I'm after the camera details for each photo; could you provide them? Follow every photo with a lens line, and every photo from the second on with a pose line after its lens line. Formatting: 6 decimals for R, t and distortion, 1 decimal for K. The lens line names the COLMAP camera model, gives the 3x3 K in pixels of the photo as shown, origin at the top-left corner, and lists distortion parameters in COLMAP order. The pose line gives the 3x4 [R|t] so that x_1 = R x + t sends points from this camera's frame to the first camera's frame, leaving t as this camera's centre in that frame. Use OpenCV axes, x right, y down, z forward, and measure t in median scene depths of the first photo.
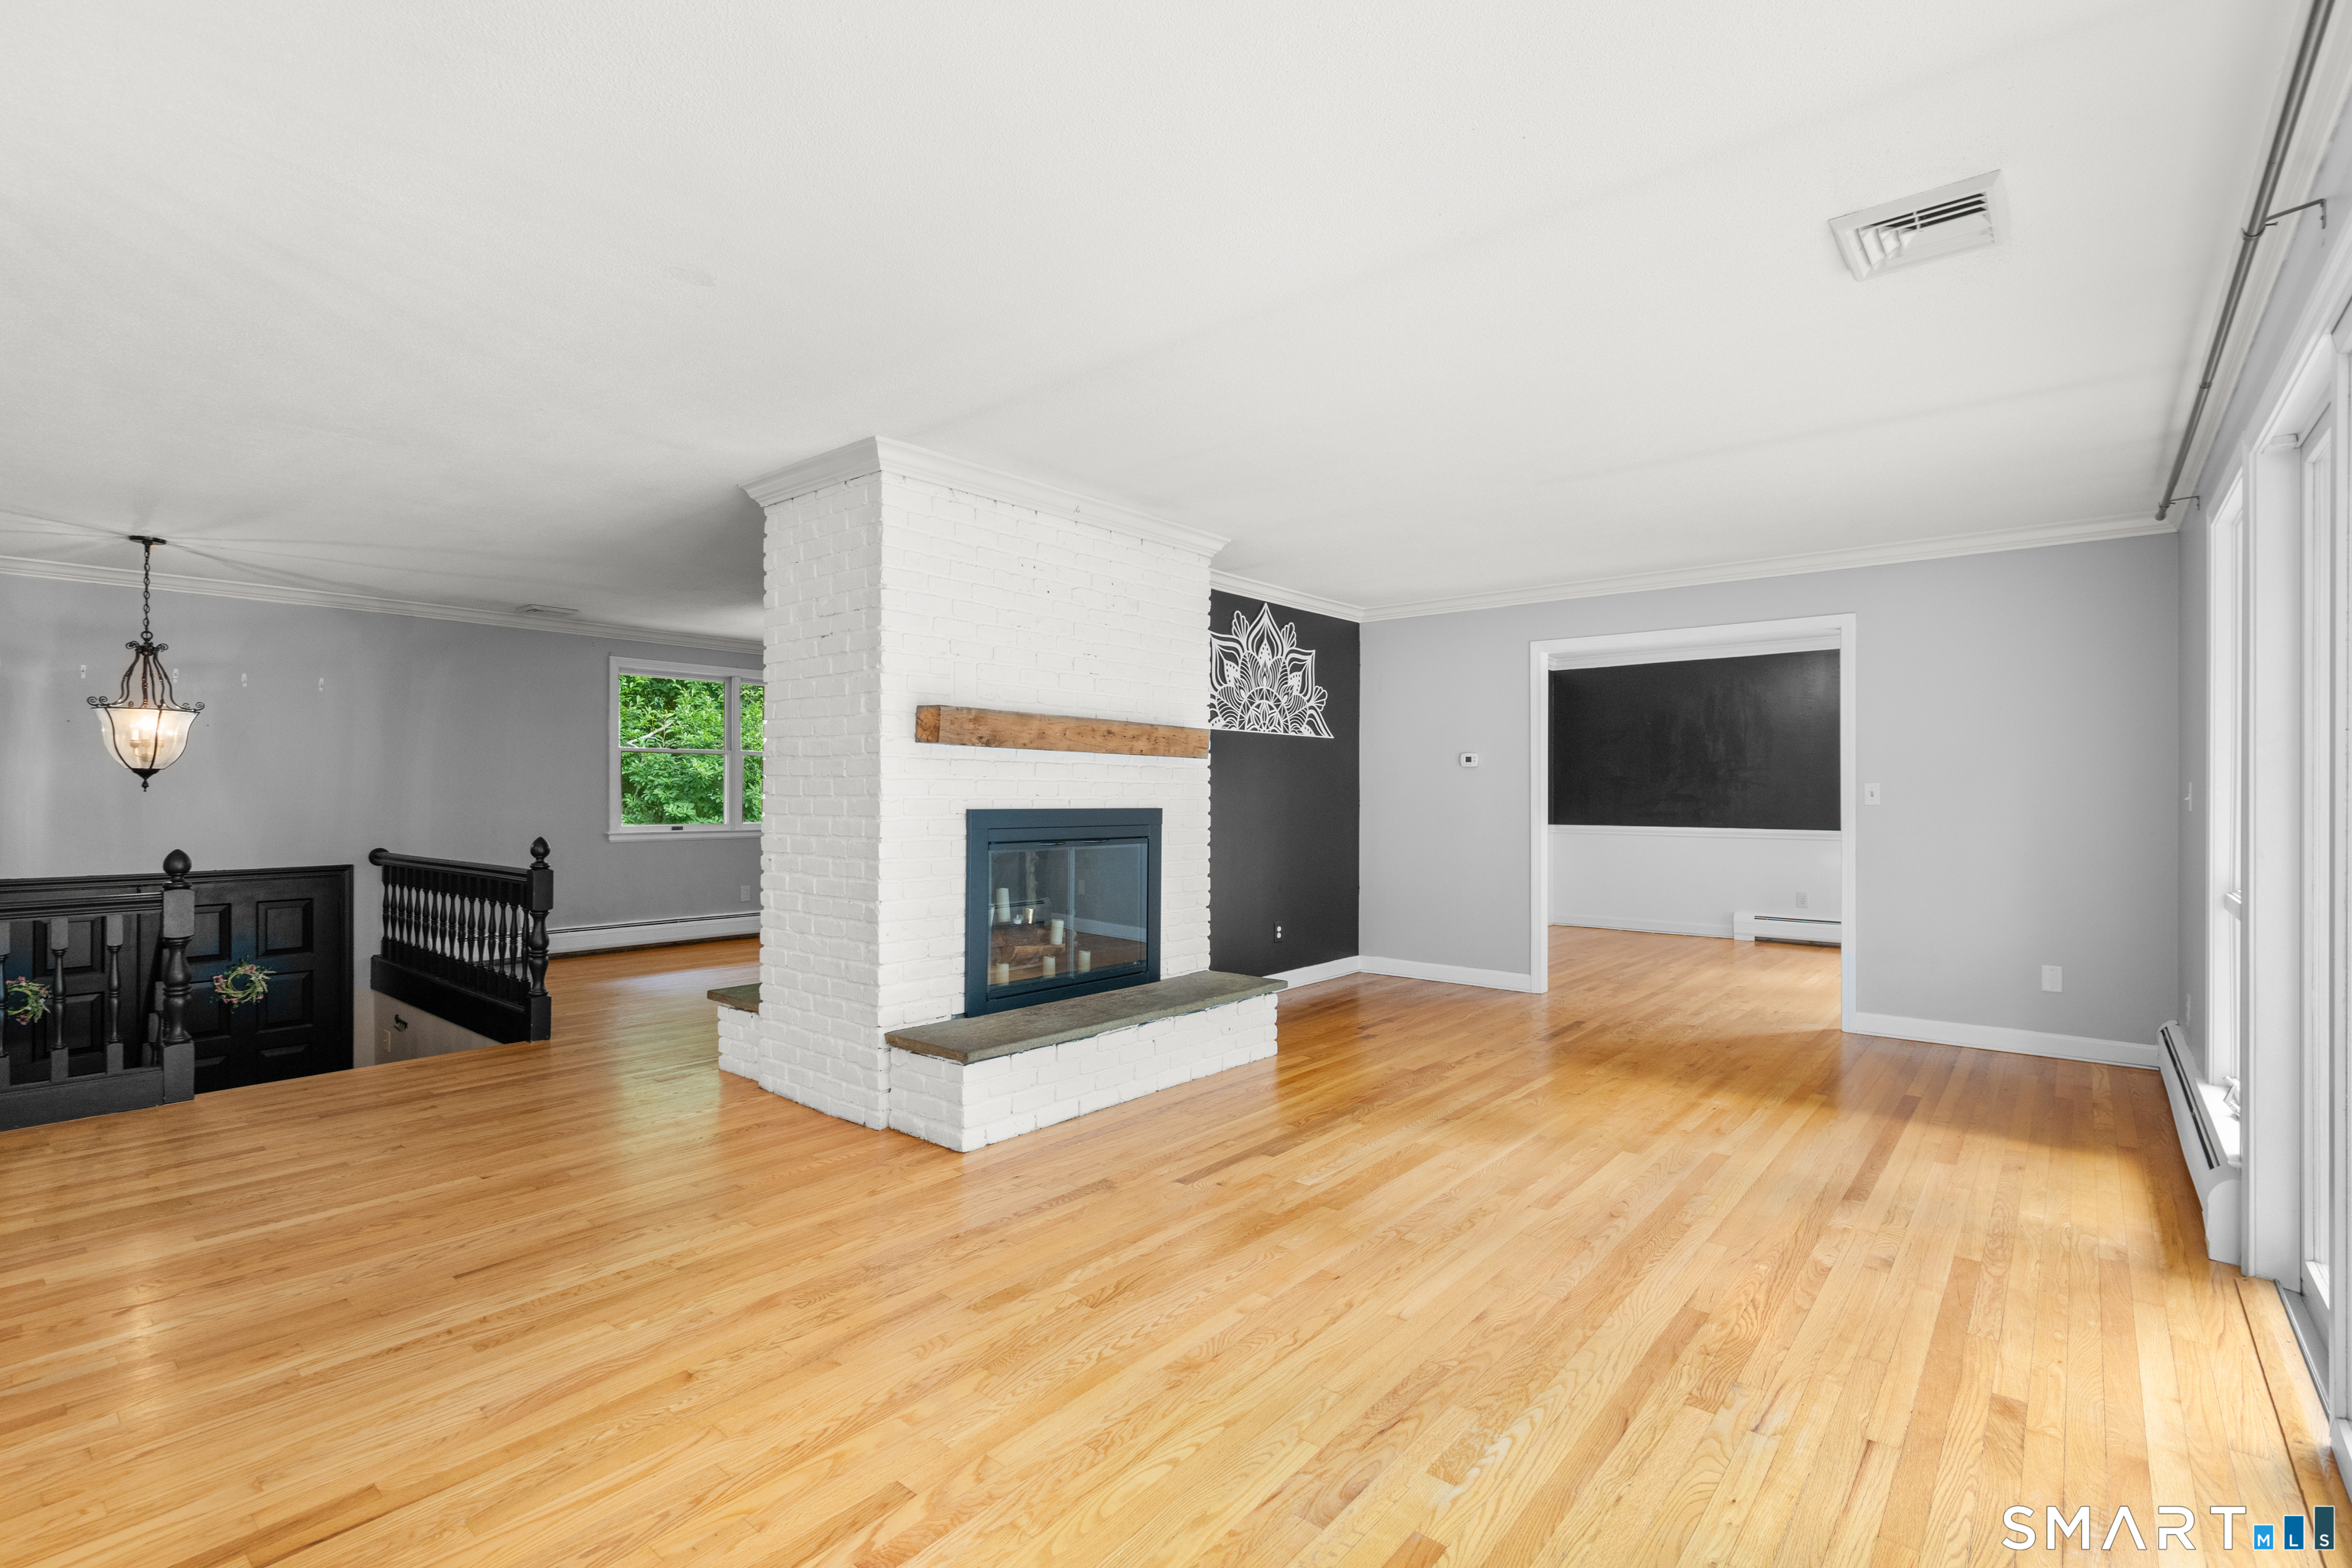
lens RADIAL K [[1083.8, 0, 1189.2], [0, 1083.8, 789.7], [0, 0, 1]] dist [-0.006994, 0.003960]
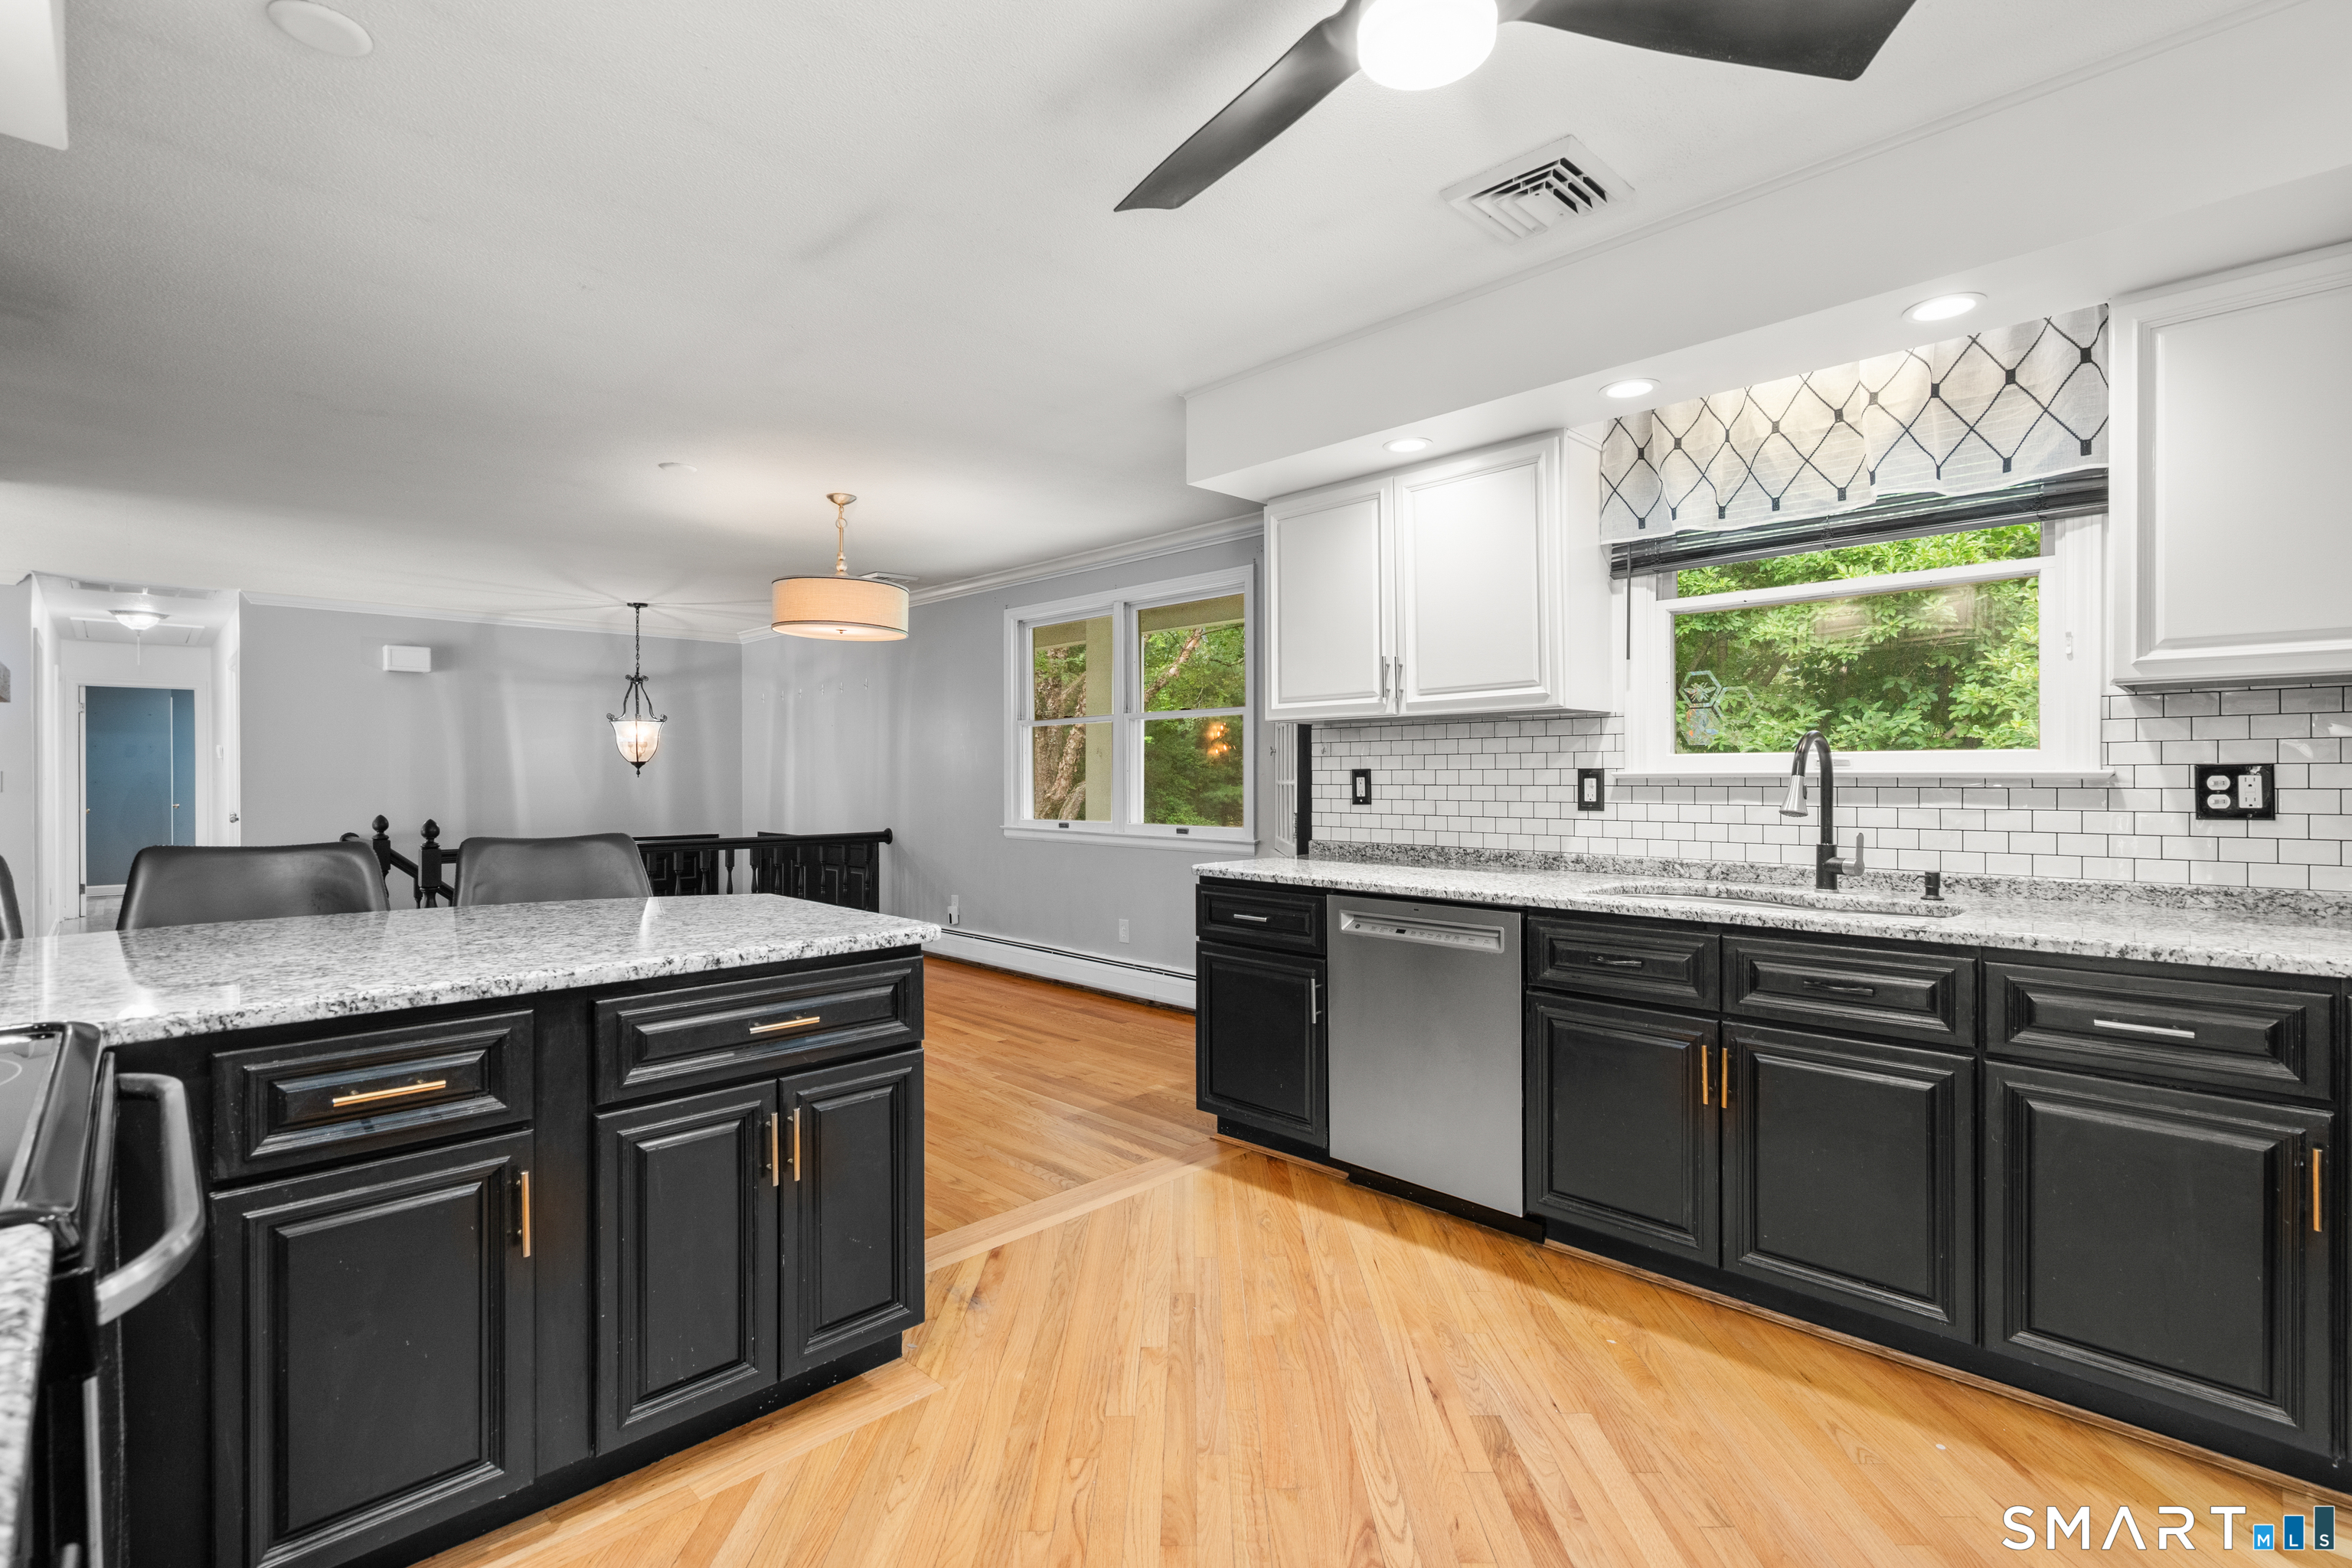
lens RADIAL K [[1083.8, 0, 1178.7], [0, 1083.8, 768.7], [0, 0, 1]] dist [-0.006994, 0.003960]
pose [[-0.092157, -0.005265, -0.995731, 0.319867], [0.004725, 0.999972, -0.005725, 0.001548], [0.995733, -0.005233, -0.092130, 1.414831]]
